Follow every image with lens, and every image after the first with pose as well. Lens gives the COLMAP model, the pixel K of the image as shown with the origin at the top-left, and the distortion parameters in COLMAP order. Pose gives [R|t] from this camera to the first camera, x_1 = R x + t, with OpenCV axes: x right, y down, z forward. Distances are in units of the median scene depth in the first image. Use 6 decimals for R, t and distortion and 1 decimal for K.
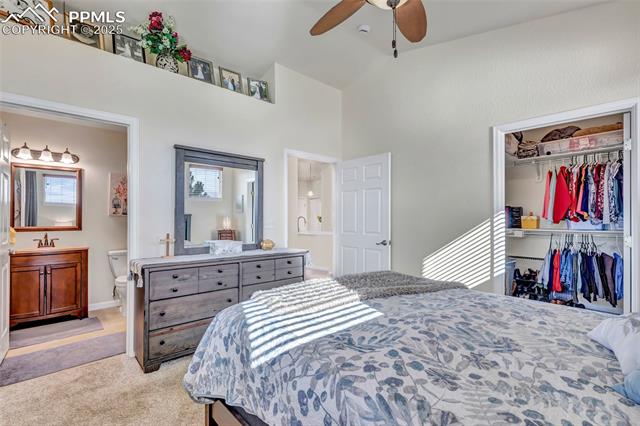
lens RADIAL K [[292.4, 0, 320.3], [0, 292.4, 216.7], [0, 0, 1]] dist [0.001552, 0.000285]
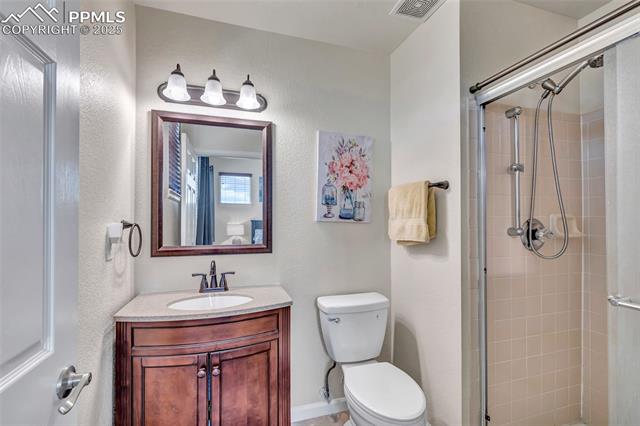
lens RADIAL K [[292.4, 0, 320.3], [0, 292.4, 216.7], [0, 0, 1]] dist [0.001552, 0.000285]
pose [[0.906978, -0.000627, -0.421179, -0.559689], [0.001432, 0.999998, 0.001595, -0.013147], [0.421177, -0.002049, 0.906976, 0.620627]]
